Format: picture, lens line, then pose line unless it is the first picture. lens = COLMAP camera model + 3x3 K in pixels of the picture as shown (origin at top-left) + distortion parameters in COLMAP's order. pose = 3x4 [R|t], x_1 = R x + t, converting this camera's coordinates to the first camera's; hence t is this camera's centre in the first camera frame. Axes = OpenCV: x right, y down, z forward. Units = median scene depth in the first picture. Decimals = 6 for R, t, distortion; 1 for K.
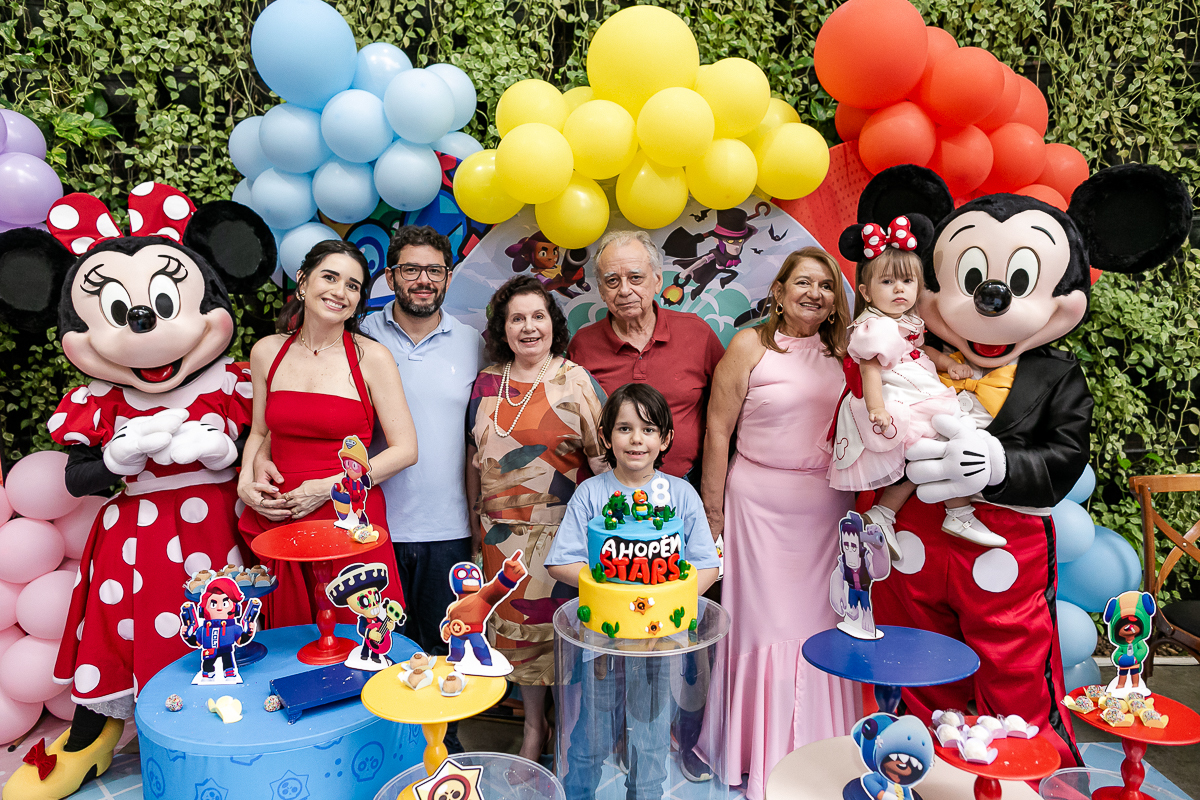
lens RADIAL K [[879.4, 0, 590.8], [0, 879.4, 406.6], [0, 0, 1]] dist [-0.050380, 0.049442]
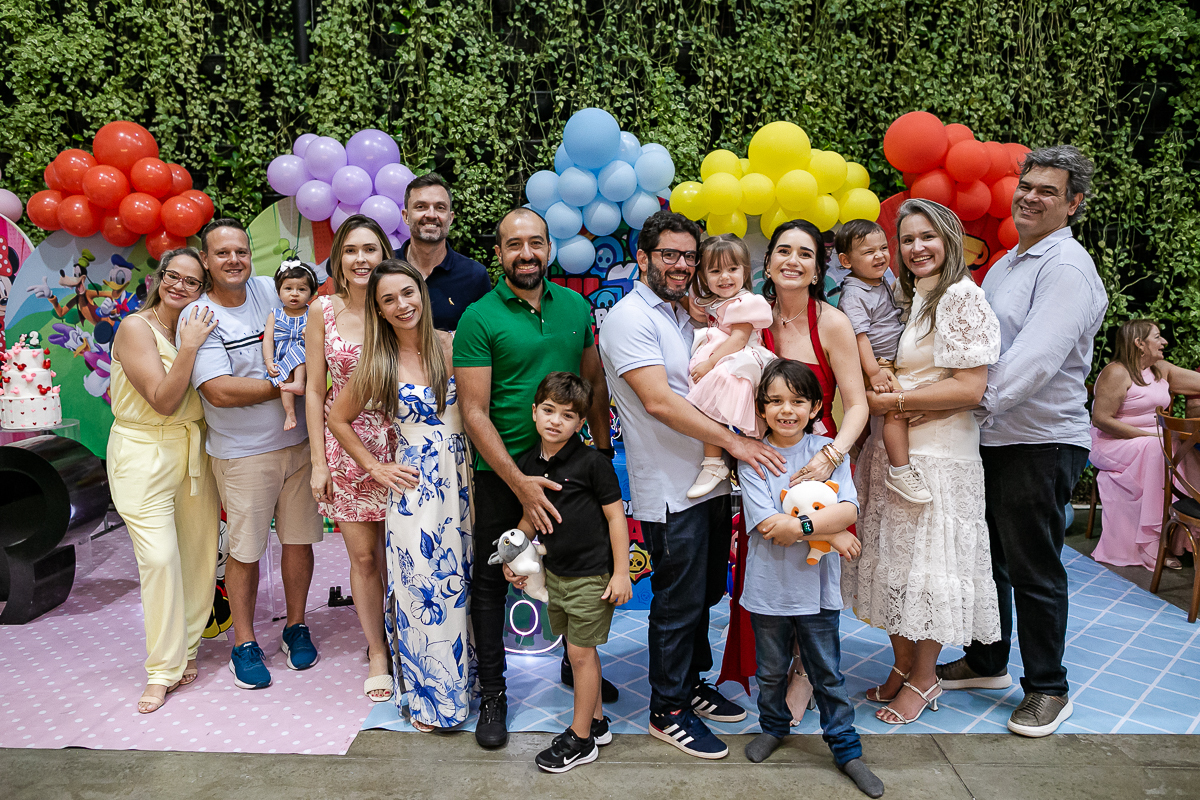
lens RADIAL K [[875.9, 0, 585.7], [0, 875.9, 401.0], [0, 0, 1]] dist [-0.057554, 0.054096]
pose [[0.999359, 0.001853, -0.035763, -0.218846], [-0.001243, 0.999854, 0.017068, 0.075241], [0.035789, -0.017013, 0.999215, -0.653278]]
